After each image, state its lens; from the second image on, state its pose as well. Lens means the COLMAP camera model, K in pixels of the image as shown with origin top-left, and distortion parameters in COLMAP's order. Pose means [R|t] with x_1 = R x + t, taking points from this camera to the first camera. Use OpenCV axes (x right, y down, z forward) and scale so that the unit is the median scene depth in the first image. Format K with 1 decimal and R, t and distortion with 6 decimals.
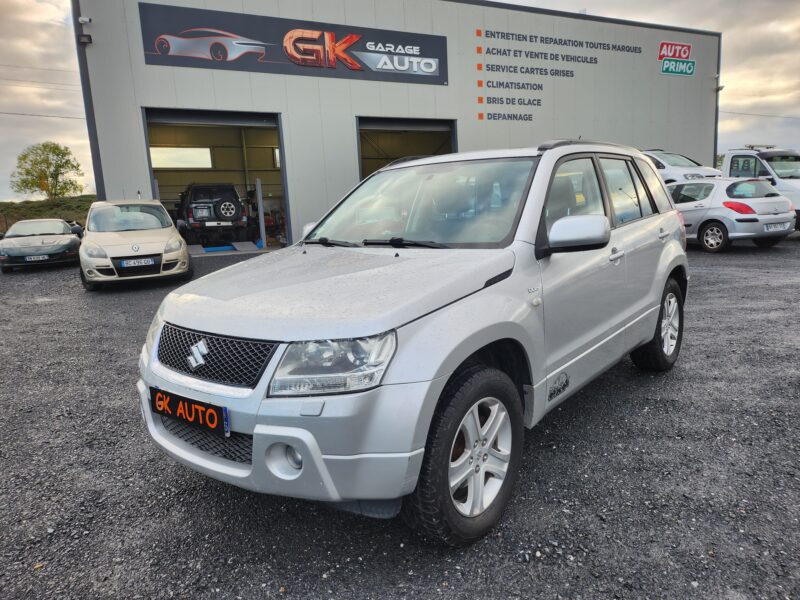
lens RADIAL K [[582.8, 0, 400.0], [0, 582.8, 298.2], [0, 0, 1]] dist [0.013957, -0.008525]
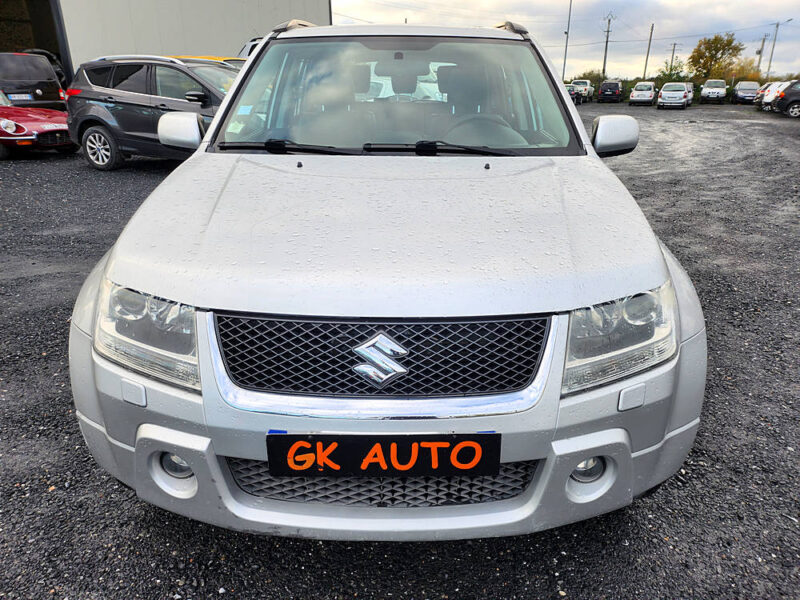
lens RADIAL K [[582.8, 0, 404.0], [0, 582.8, 303.0], [0, 0, 1]] dist [0.013957, -0.008525]
pose [[0.780883, -0.175358, 0.599559, -0.661825], [0.062578, 0.976922, 0.204225, -0.073005], [-0.621535, -0.121957, 0.773835, 0.546177]]
